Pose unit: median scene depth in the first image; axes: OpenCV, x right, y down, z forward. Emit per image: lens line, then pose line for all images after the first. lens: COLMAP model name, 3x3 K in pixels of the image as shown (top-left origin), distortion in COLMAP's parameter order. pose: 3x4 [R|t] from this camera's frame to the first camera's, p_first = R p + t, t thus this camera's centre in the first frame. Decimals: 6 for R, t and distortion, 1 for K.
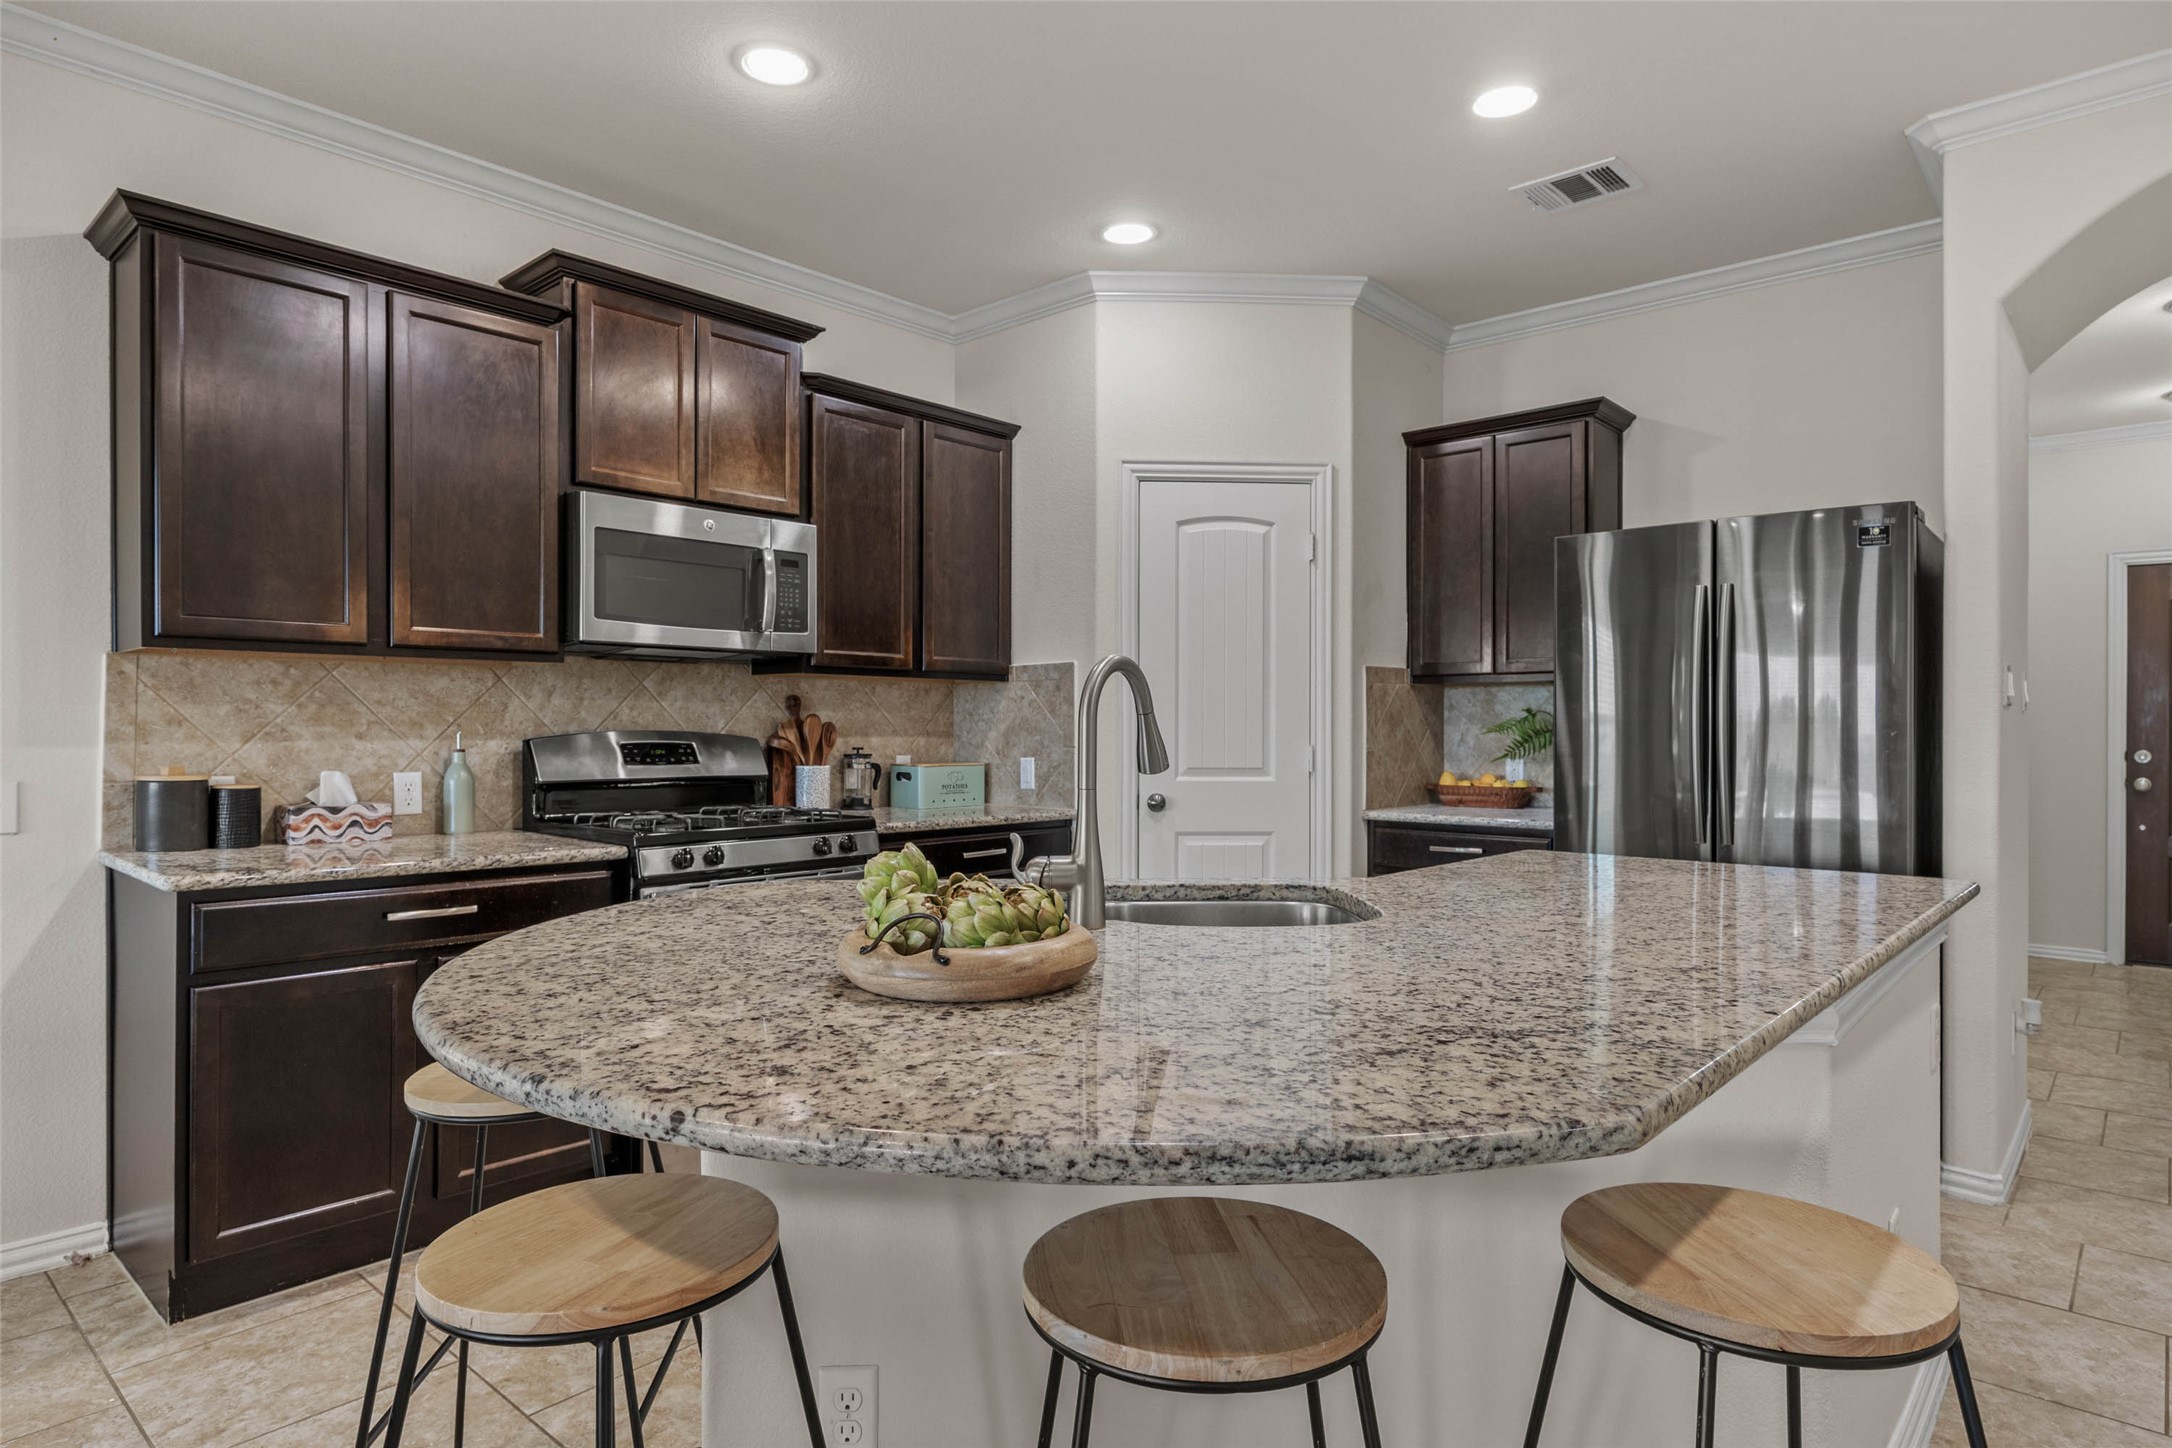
lens RADIAL K [[1244.7, 0, 1096.2], [0, 1244.7, 730.9], [0, 0, 1]] dist [0.006936, 0.000198]
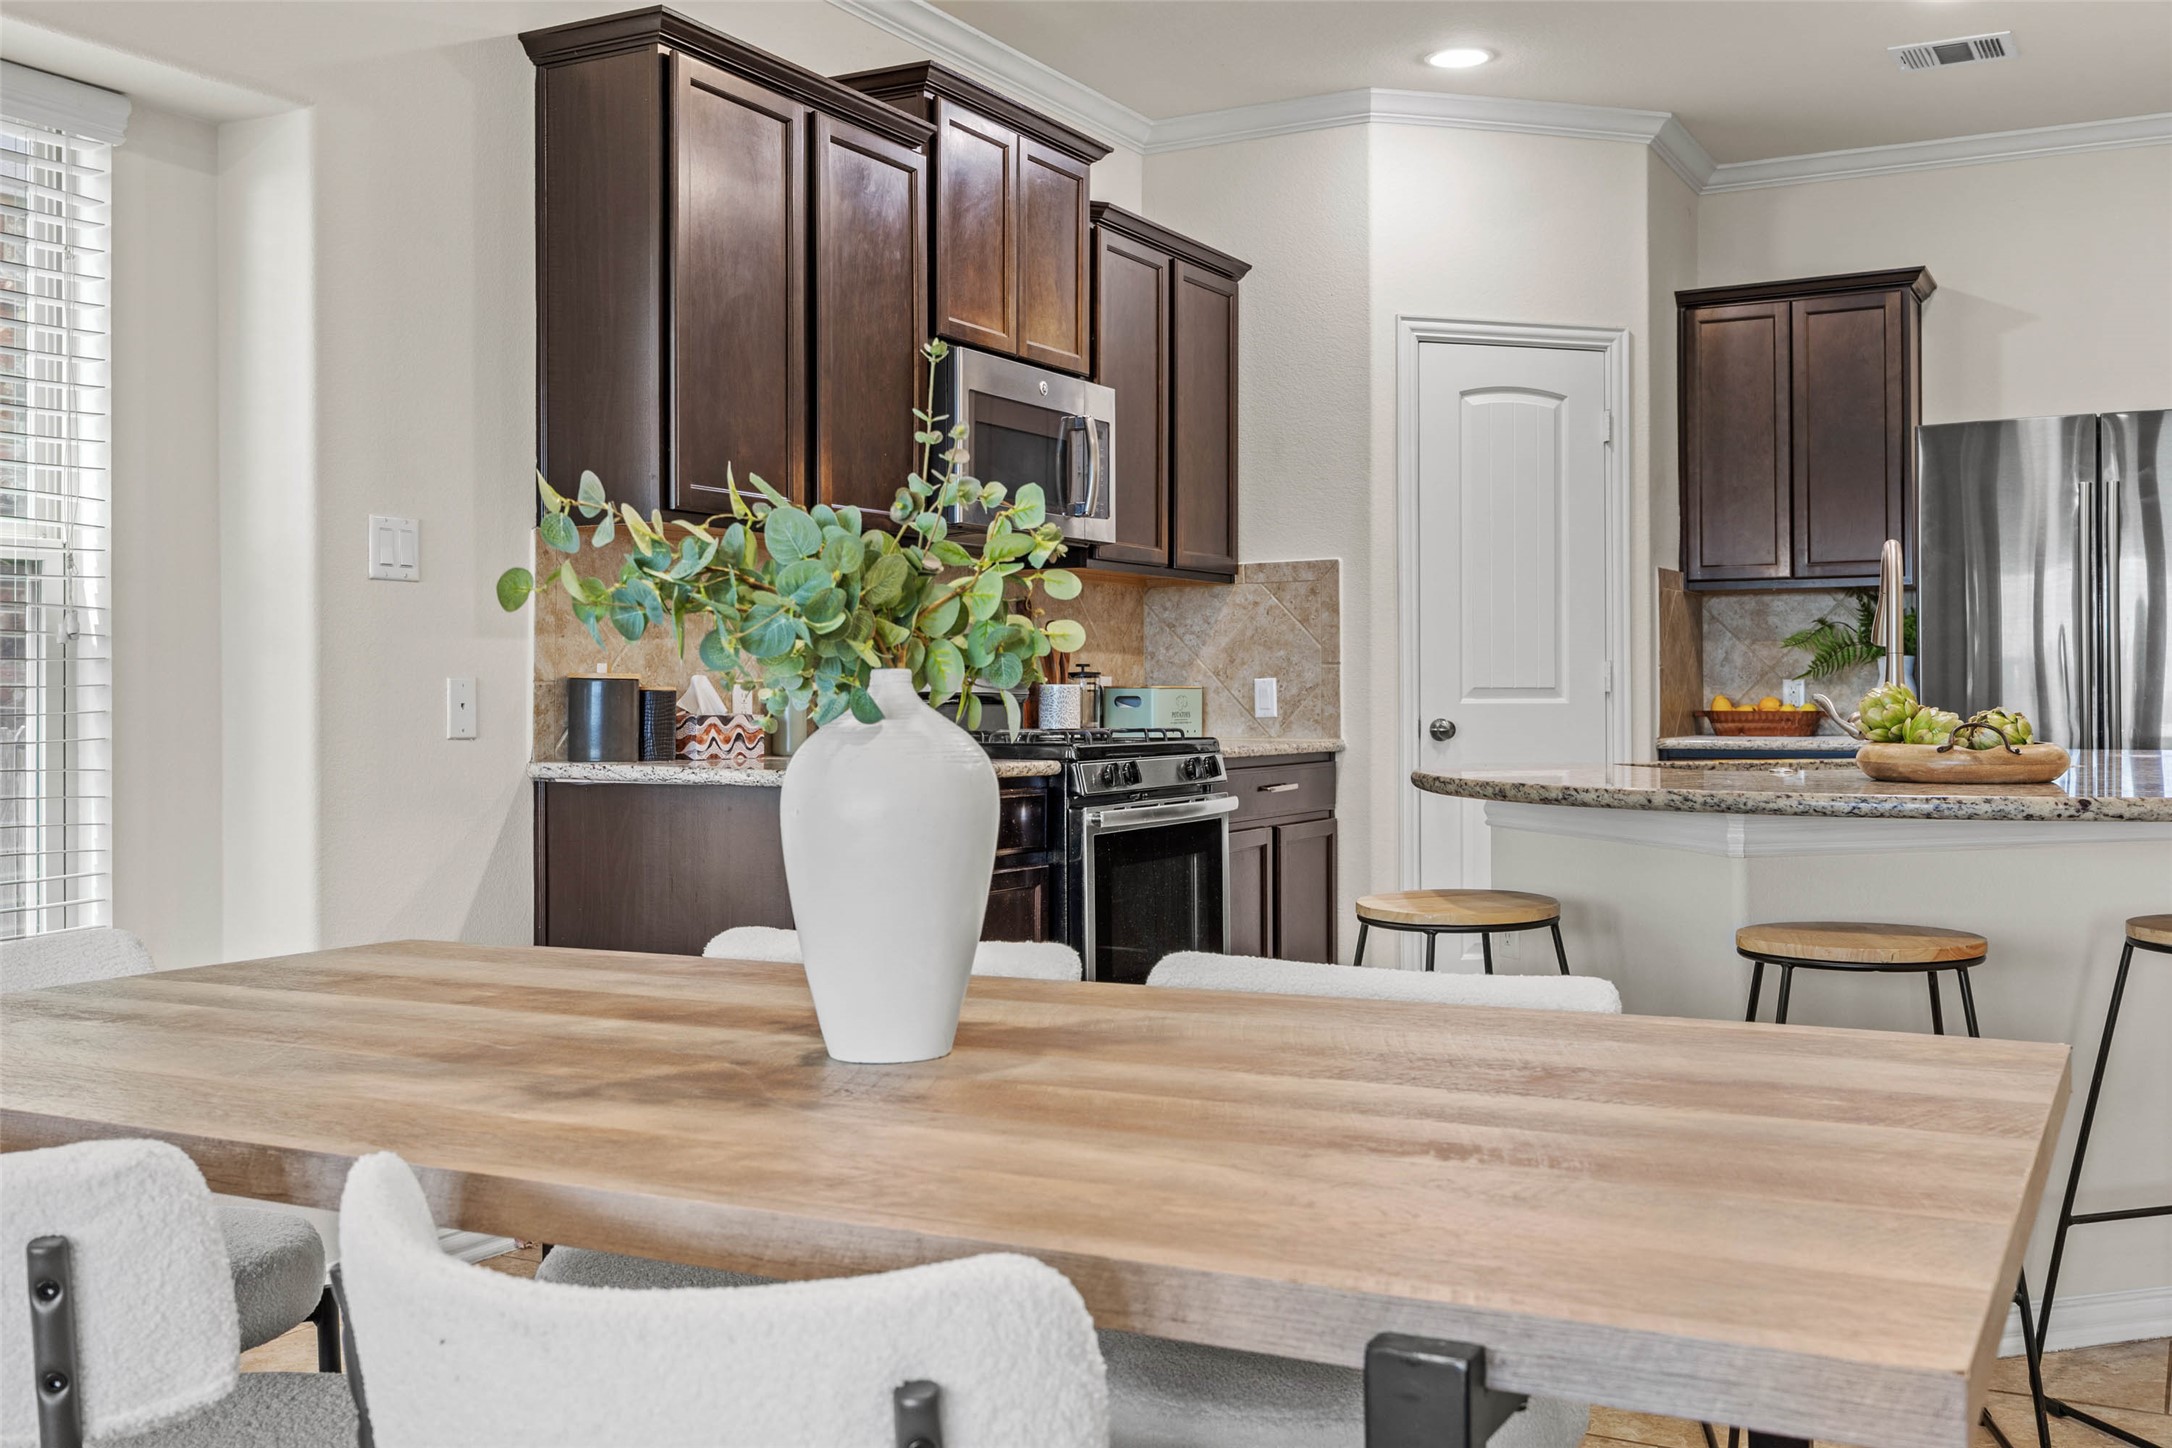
lens RADIAL K [[2095.7, 0, 1133.1], [0, 2095.7, 698.2], [0, 0, 1]] dist [0.004469, 0.000000]
pose [[0.972226, -0.005299, 0.233983, -0.526450], [0.005585, 0.999984, -0.000563, 0.040157], [-0.233976, 0.001855, 0.972241, -0.343599]]
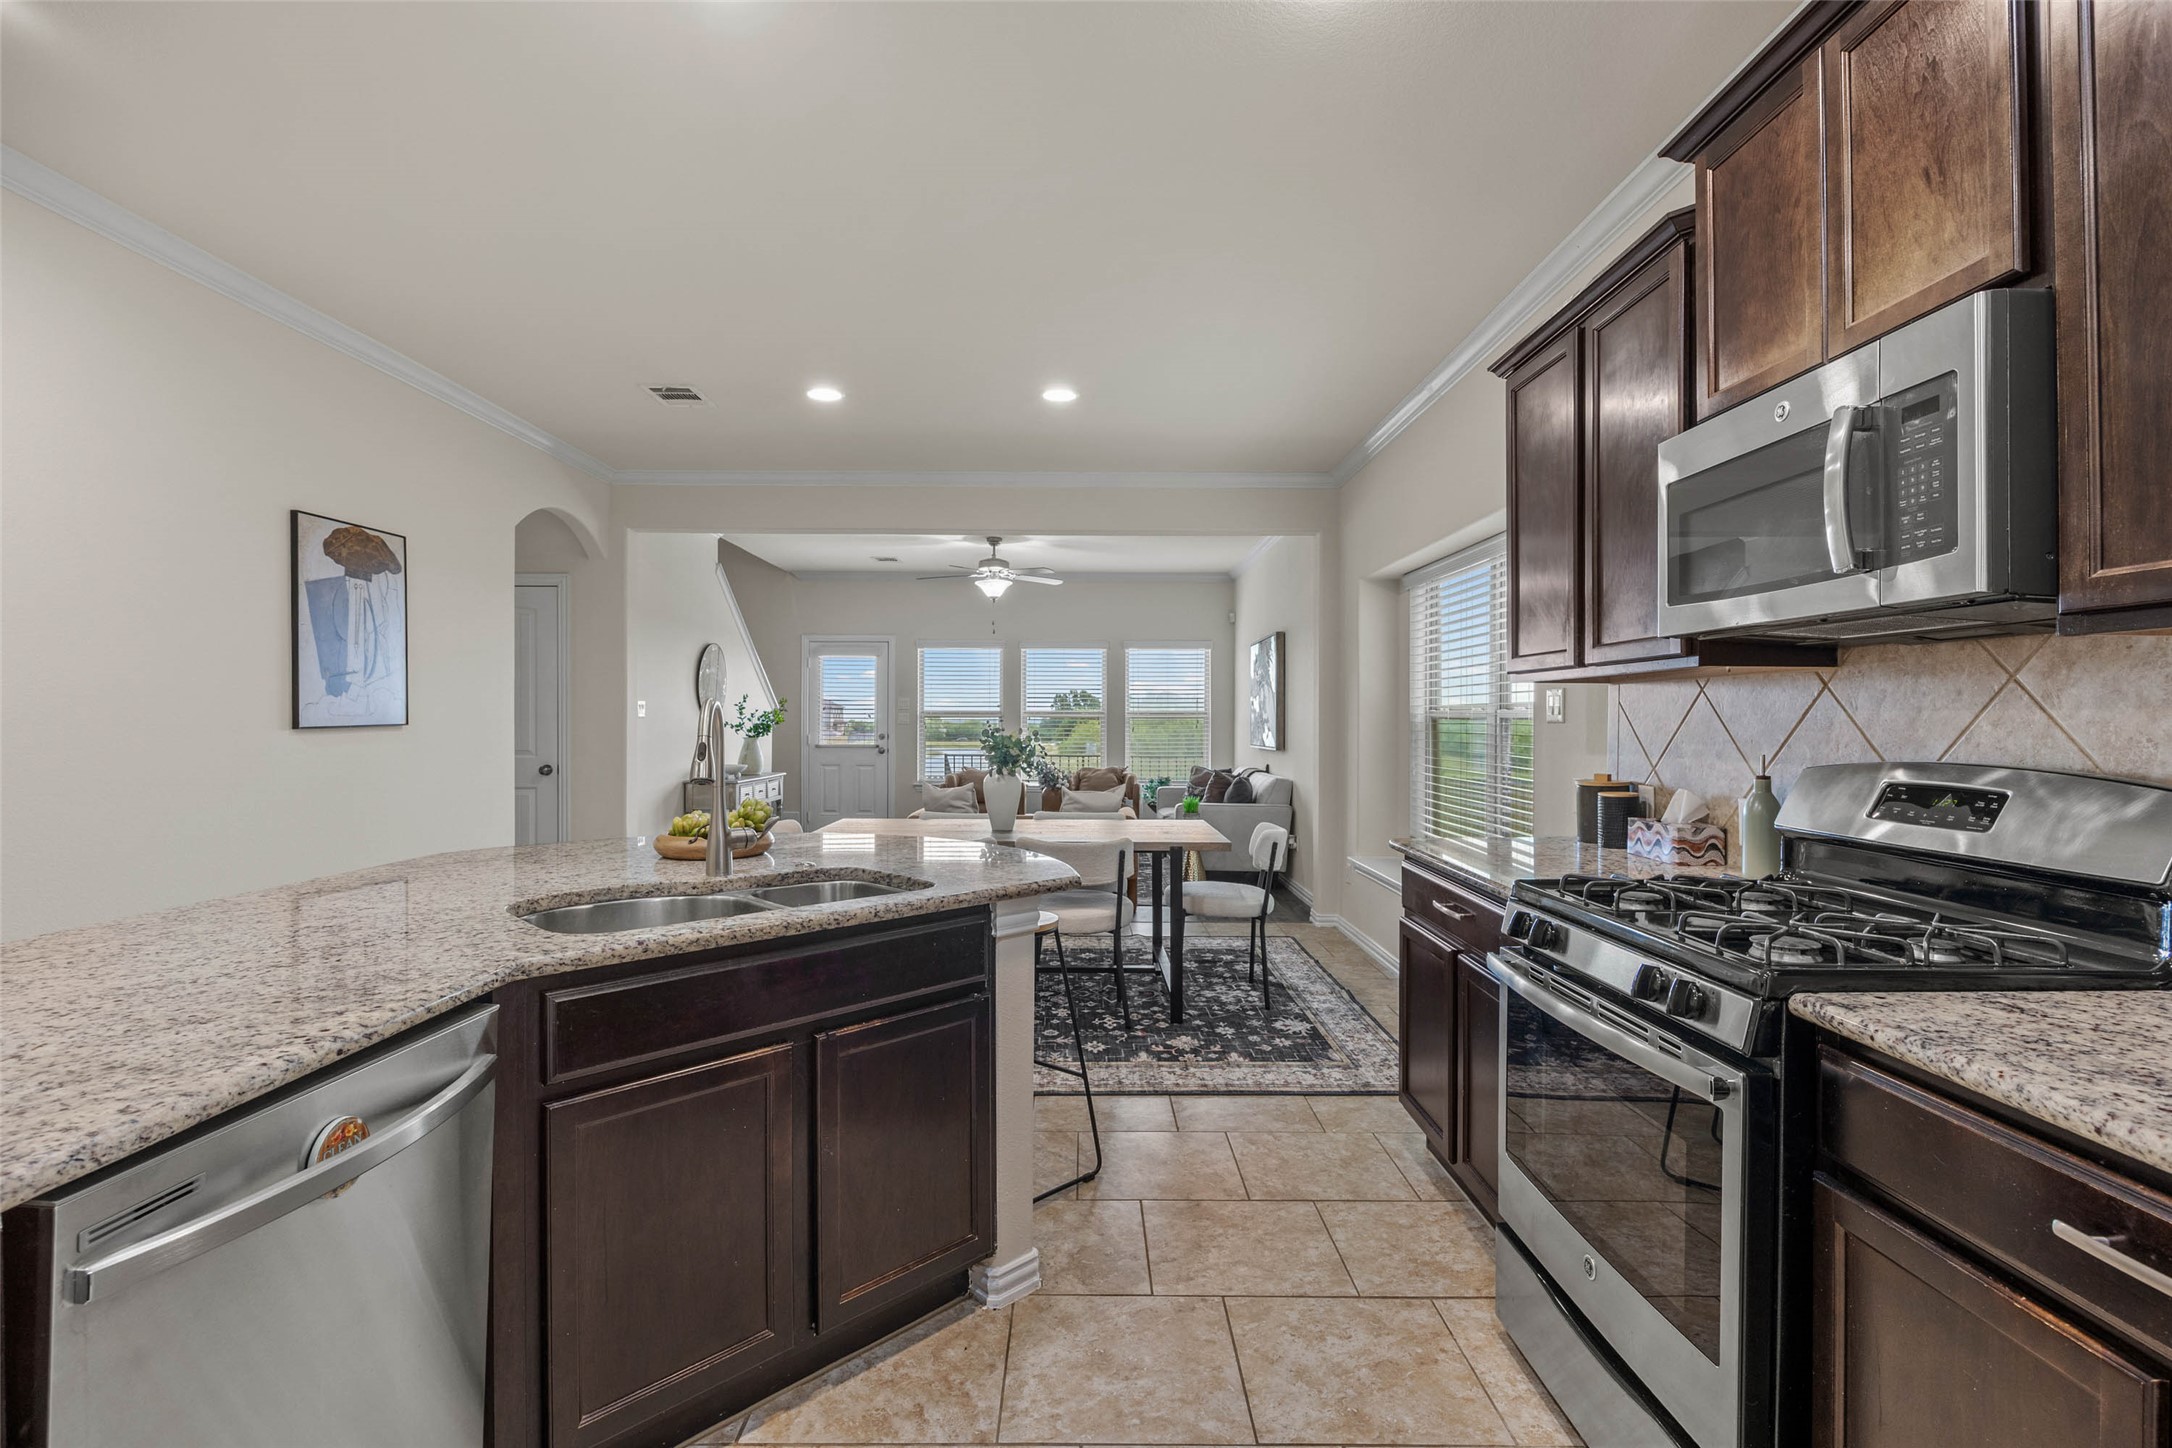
lens RADIAL K [[1038.4, 0, 1087.0], [0, 1038.4, 714.4], [0, 0, 1]] dist [-0.001009, -0.000119]
pose [[-0.754959, -0.003246, -0.655764, 0.226040], [-0.003680, 0.999993, -0.000713, -0.019557], [0.655762, 0.001875, -0.754966, 1.043215]]
